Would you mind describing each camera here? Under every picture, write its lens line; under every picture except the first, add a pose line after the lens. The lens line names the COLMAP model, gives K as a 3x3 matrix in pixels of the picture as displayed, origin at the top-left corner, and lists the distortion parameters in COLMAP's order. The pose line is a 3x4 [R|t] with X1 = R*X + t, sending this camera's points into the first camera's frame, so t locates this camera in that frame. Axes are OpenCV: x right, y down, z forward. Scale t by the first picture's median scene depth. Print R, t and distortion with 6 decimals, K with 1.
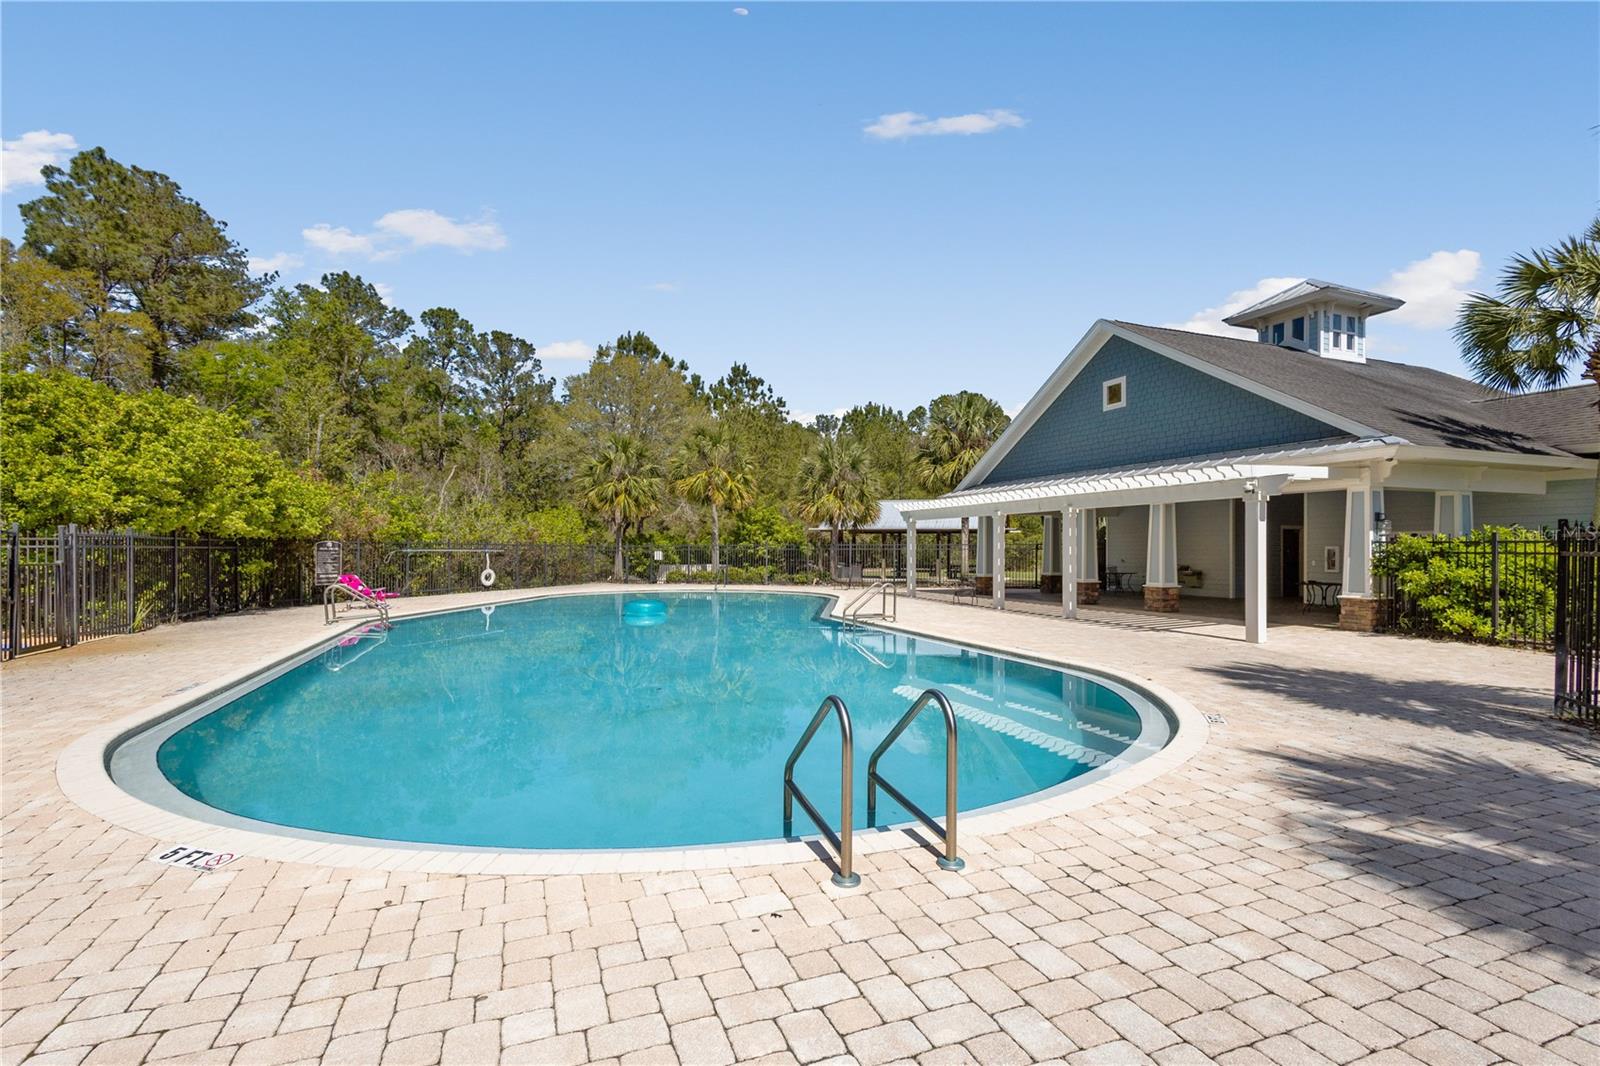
lens RADIAL K [[735.2, 0, 803.0], [0, 735.2, 557.0], [0, 0, 1]] dist [0.005685, 0.000390]
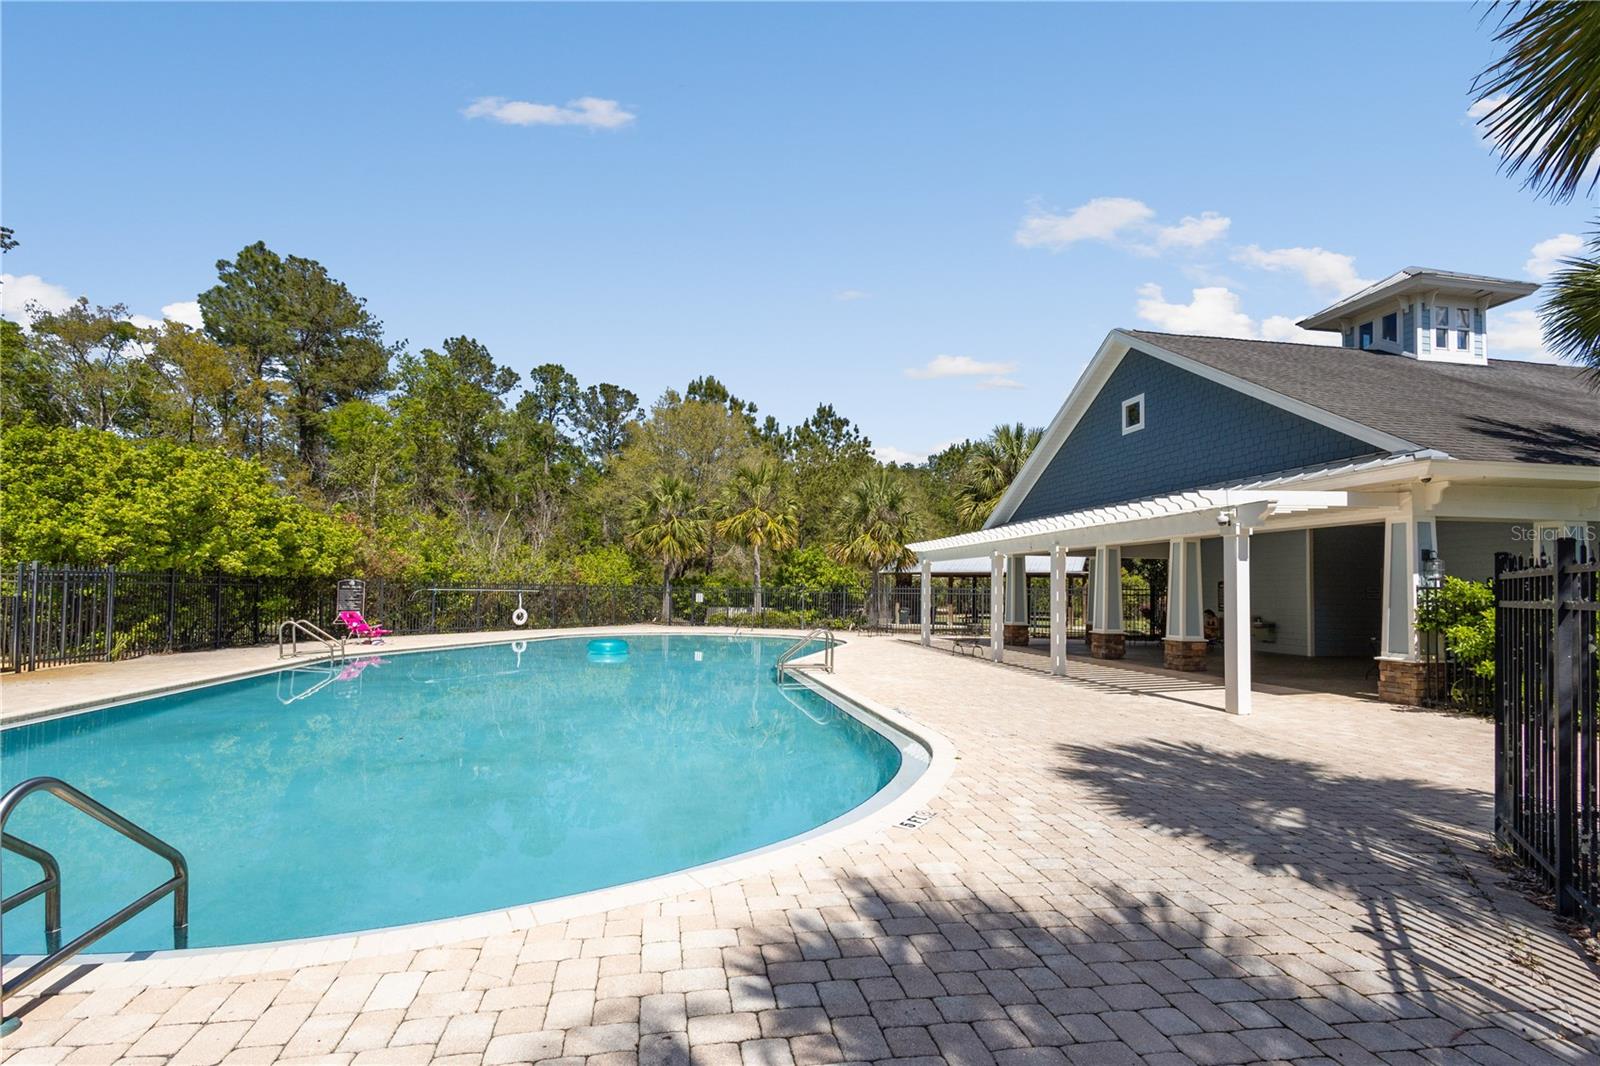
lens RADIAL K [[738.0, 0, 789.0], [0, 738.0, 581.0], [0, 0, 1]] dist [0.002117, 0.001192]
pose [[0.980648, 0.006796, -0.195662, 0.137286], [-0.012071, 0.999595, -0.025778, -0.000066], [0.195407, 0.027641, 0.980333, 0.057114]]
